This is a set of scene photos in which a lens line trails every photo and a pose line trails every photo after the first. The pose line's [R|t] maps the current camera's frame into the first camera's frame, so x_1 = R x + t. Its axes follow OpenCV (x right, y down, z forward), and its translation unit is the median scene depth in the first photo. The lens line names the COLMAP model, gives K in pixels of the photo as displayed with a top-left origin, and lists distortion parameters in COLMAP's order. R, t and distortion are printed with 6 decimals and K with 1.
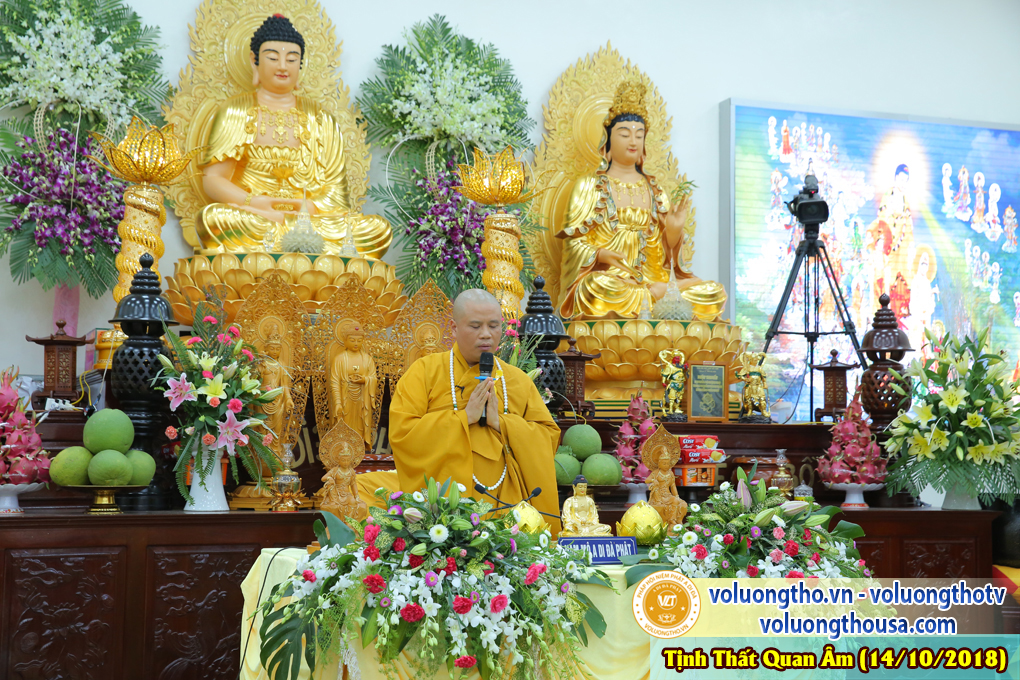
lens RADIAL K [[1557.9, 0, 510.0], [0, 1557.9, 340.0], [0, 0, 1]] dist [0.124906, 0.032847]
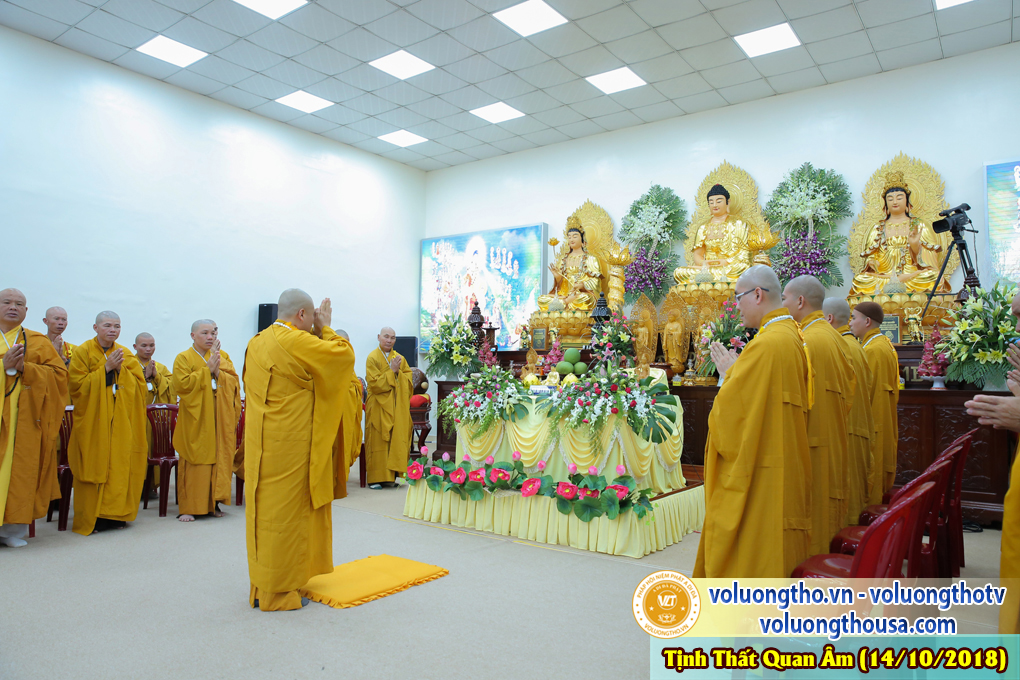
lens RADIAL K [[690.8, 0, 510.0], [0, 690.8, 340.0], [0, 0, 1]] dist [-0.122251, 0.094393]
pose [[0.517776, -0.046972, -0.854226, 0.588909], [0.051292, 0.998400, -0.023810, 0.041263], [0.853977, -0.031487, 0.519357, 0.188468]]
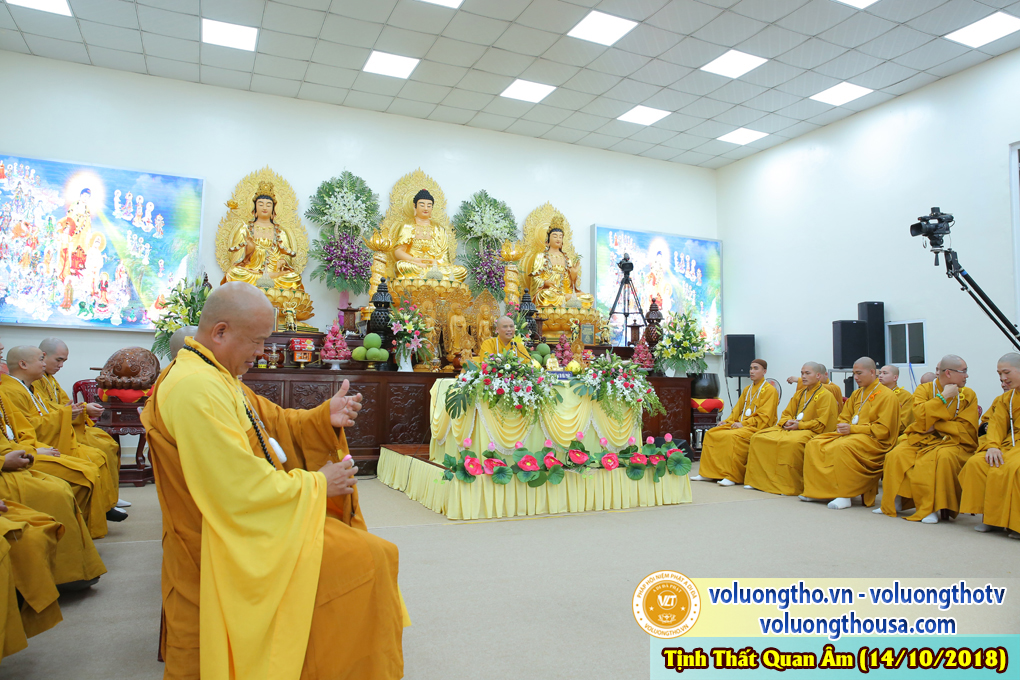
lens RADIAL K [[690.8, 0, 510.0], [0, 690.8, 340.0], [0, 0, 1]] dist [-0.122251, 0.094393]
pose [[0.999305, 0.008398, 0.036310, -0.046066], [-0.008788, 0.999905, 0.010604, 0.031460], [-0.036217, -0.010916, 0.999284, -0.153692]]
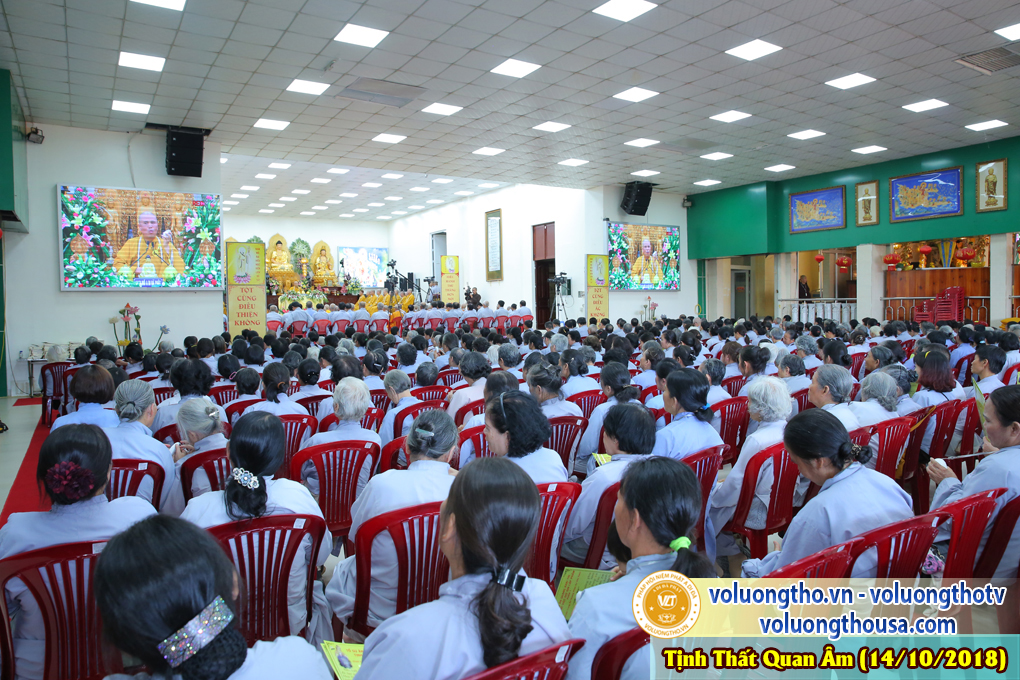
lens RADIAL K [[690.8, 0, 510.0], [0, 690.8, 340.0], [0, 0, 1]] dist [-0.122251, 0.094393]
pose [[0.983839, -0.026230, 0.177121, 0.440472], [0.007064, 0.994128, 0.107982, -0.061013], [-0.178914, -0.104986, 0.978247, -3.058908]]
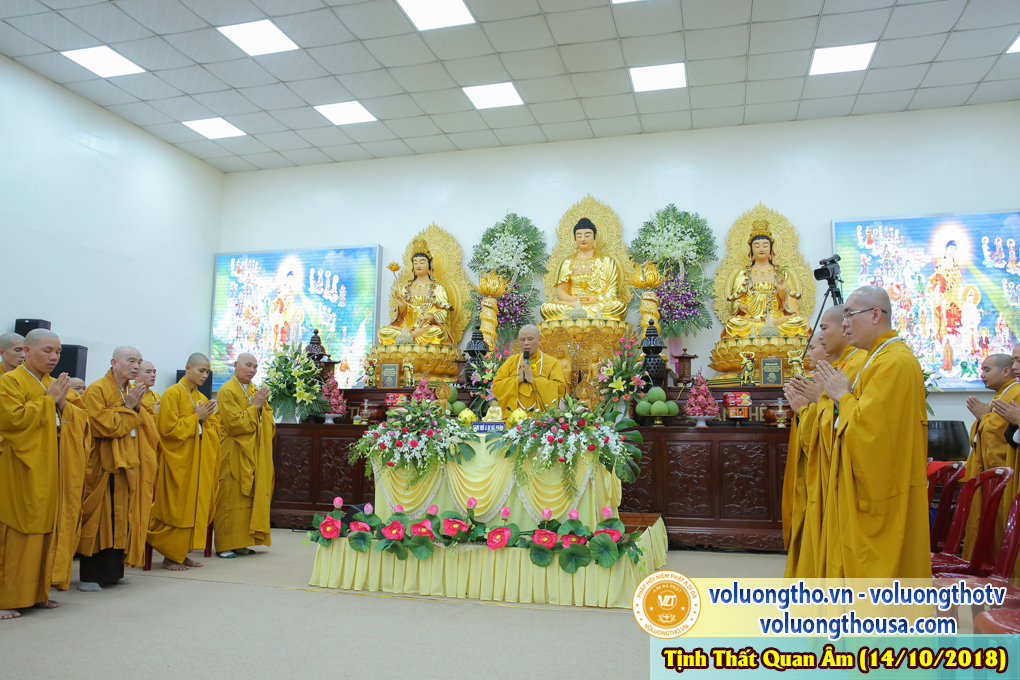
lens RADIAL K [[764.9, 0, 510.0], [0, 764.9, 340.0], [0, 0, 1]] dist [-0.089051, 0.078224]
pose [[0.794521, -0.074233, -0.602682, 0.442829], [0.039214, 0.996700, -0.071069, 0.048432], [0.605969, 0.032832, 0.794810, 0.055060]]
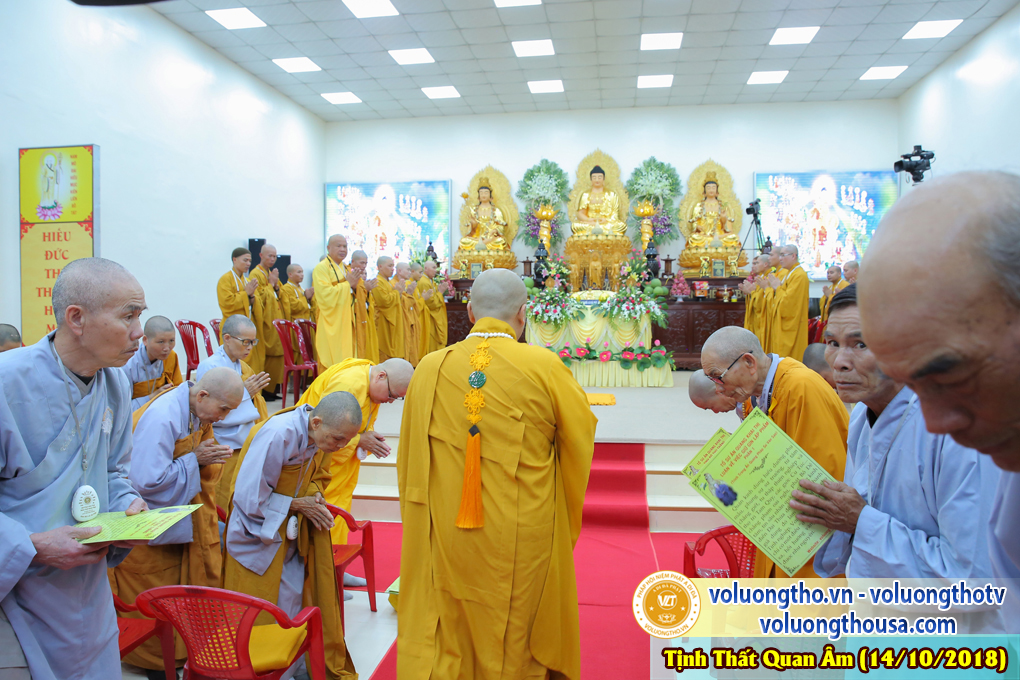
lens RADIAL K [[715.4, 0, 510.0], [0, 715.4, 340.0], [0, 0, 1]] dist [-0.109367, 0.049667]
pose [[0.858464, 0.008514, -0.512804, 0.517051], [0.047265, 0.994294, 0.095633, 0.019210], [0.510692, -0.106335, 0.853163, -0.501841]]
